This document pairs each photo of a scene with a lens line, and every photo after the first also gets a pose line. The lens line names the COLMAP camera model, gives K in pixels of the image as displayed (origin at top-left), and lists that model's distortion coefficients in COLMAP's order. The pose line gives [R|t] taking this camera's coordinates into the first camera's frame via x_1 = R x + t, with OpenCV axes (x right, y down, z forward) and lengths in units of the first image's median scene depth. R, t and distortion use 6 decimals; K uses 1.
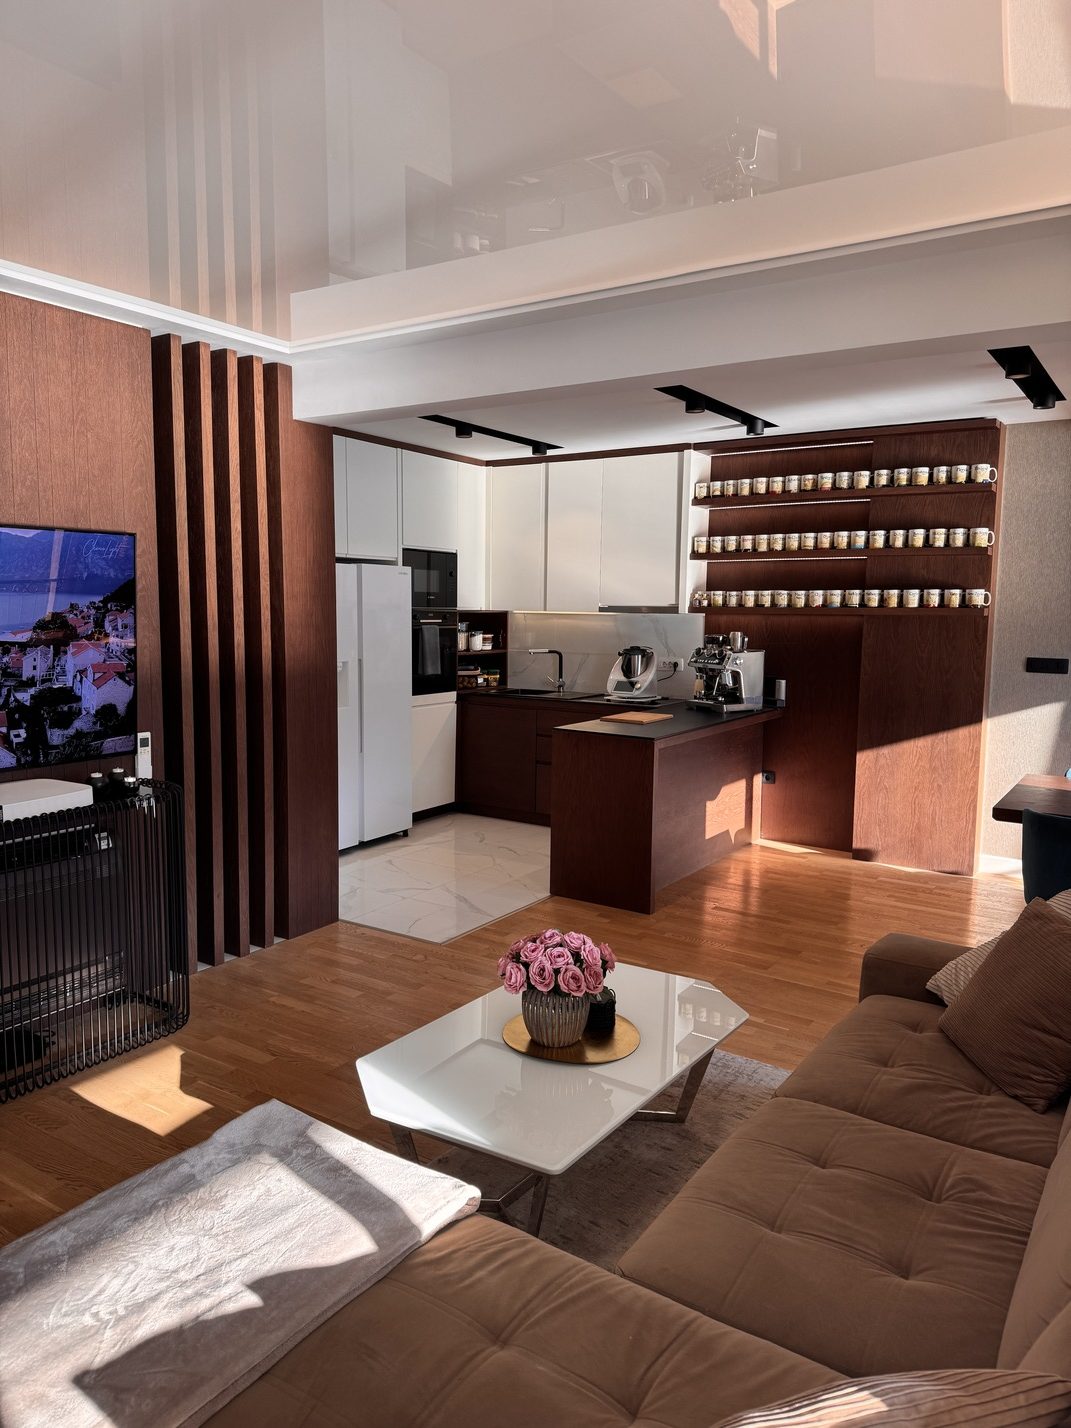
lens RADIAL K [[1006.0, 0, 522.4], [0, 1006.0, 710.1], [0, 0, 1]] dist [0.085170, -0.050197]
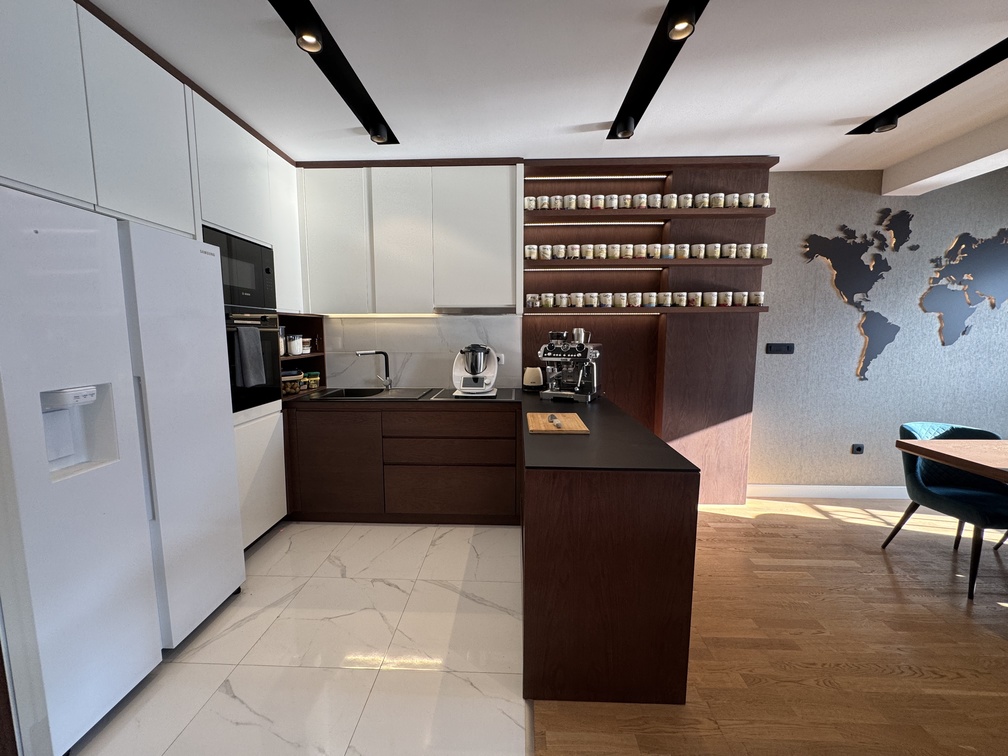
lens RADIAL K [[404.5, 0, 503.0], [0, 404.5, 376.0], [0, 0, 1]] dist [0.000071, -0.000553]
pose [[0.847809, -0.070383, 0.525610, -0.097901], [0.066328, 0.997444, 0.026579, -0.040909], [-0.526138, 0.012329, 0.850310, 0.644604]]
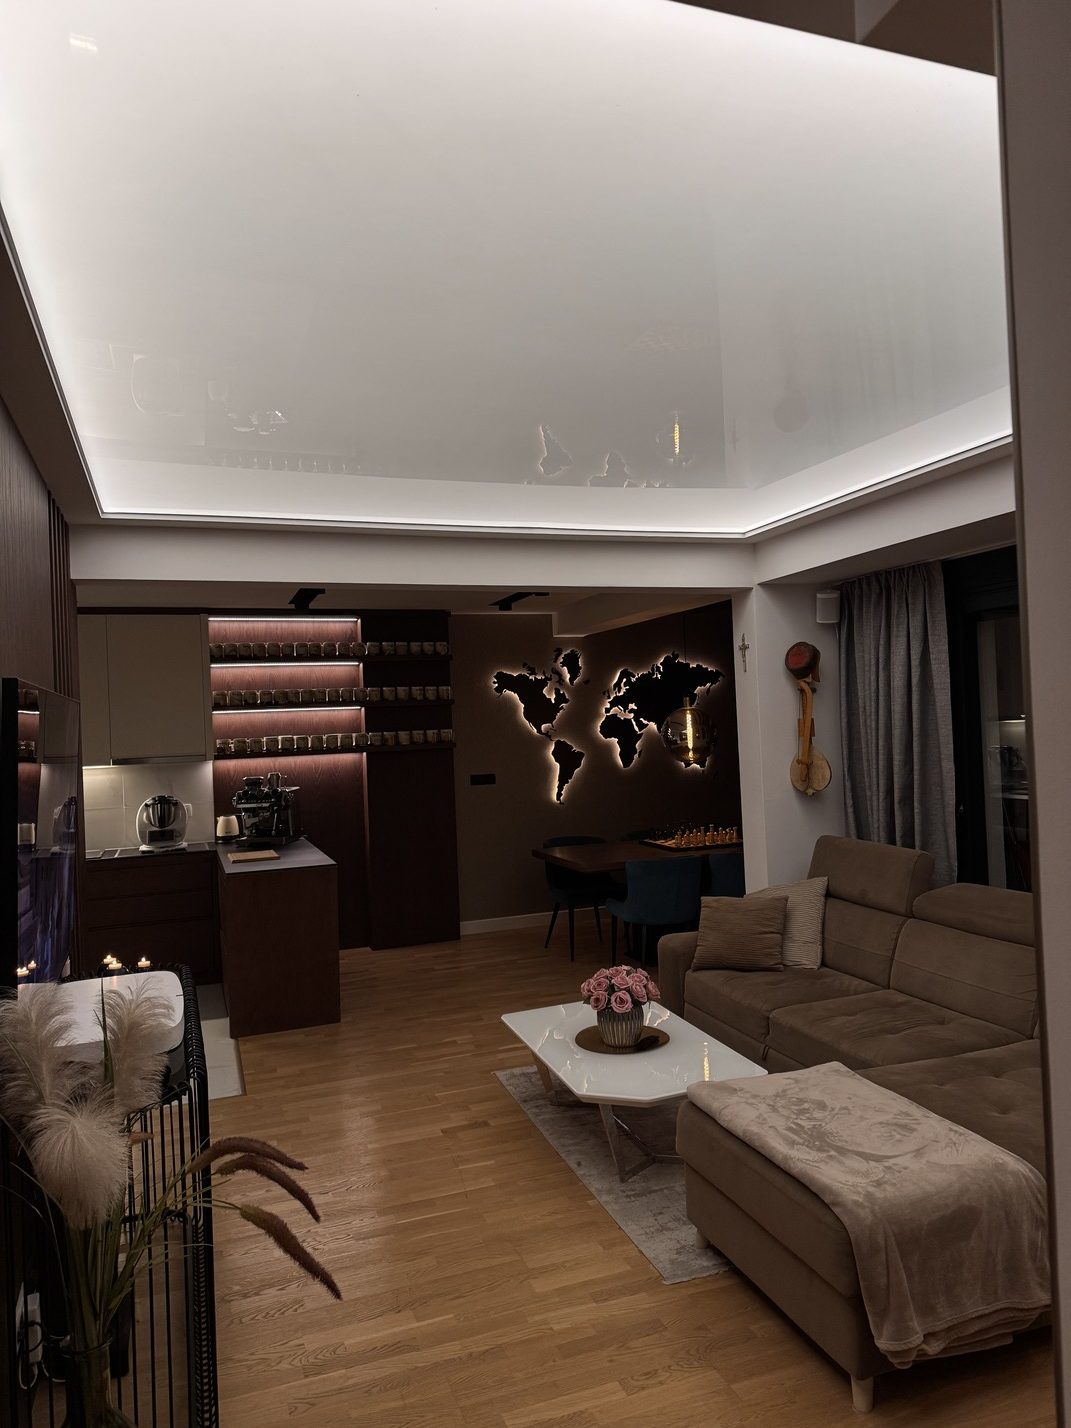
lens RADIAL K [[1006.0, 0, 536.1], [0, 1006.0, 718.1], [0, 0, 1]] dist [0.085170, -0.050197]
pose [[0.590254, -0.027058, 0.806764, -0.518440], [0.133577, 0.988933, -0.064561, -0.025225], [-0.796089, 0.145873, 0.587337, 0.082157]]
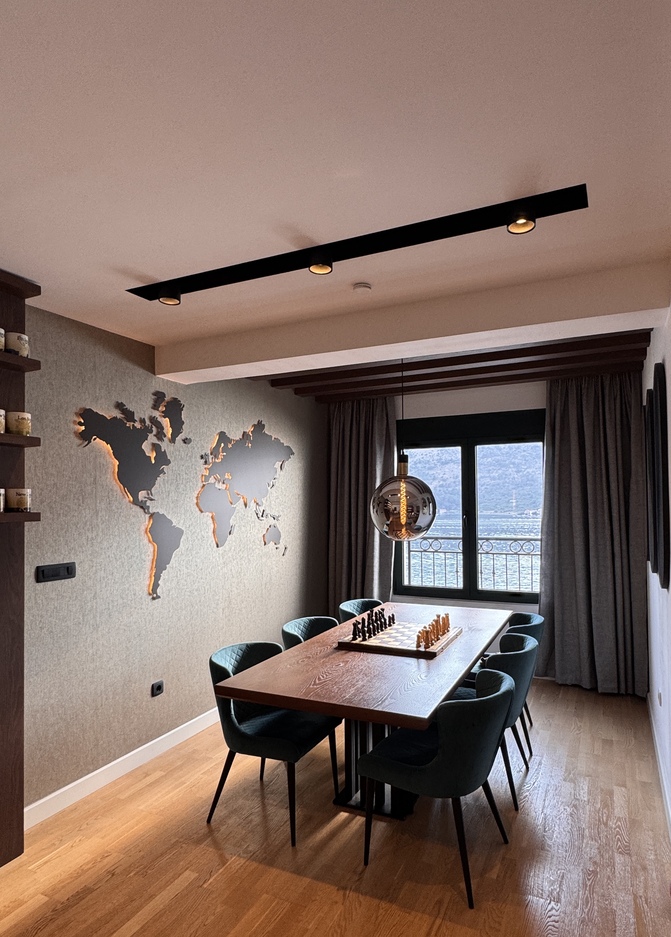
lens RADIAL K [[537.4, 0, 369.9], [0, 537.4, 494.0], [0, 0, 1]] dist [-0.007300, -0.002176]
pose [[-0.168787, 0.004552, 0.985642, -0.011115], [0.110437, 0.993780, 0.014323, -0.079135], [-0.979446, 0.111268, -0.168240, 0.706854]]
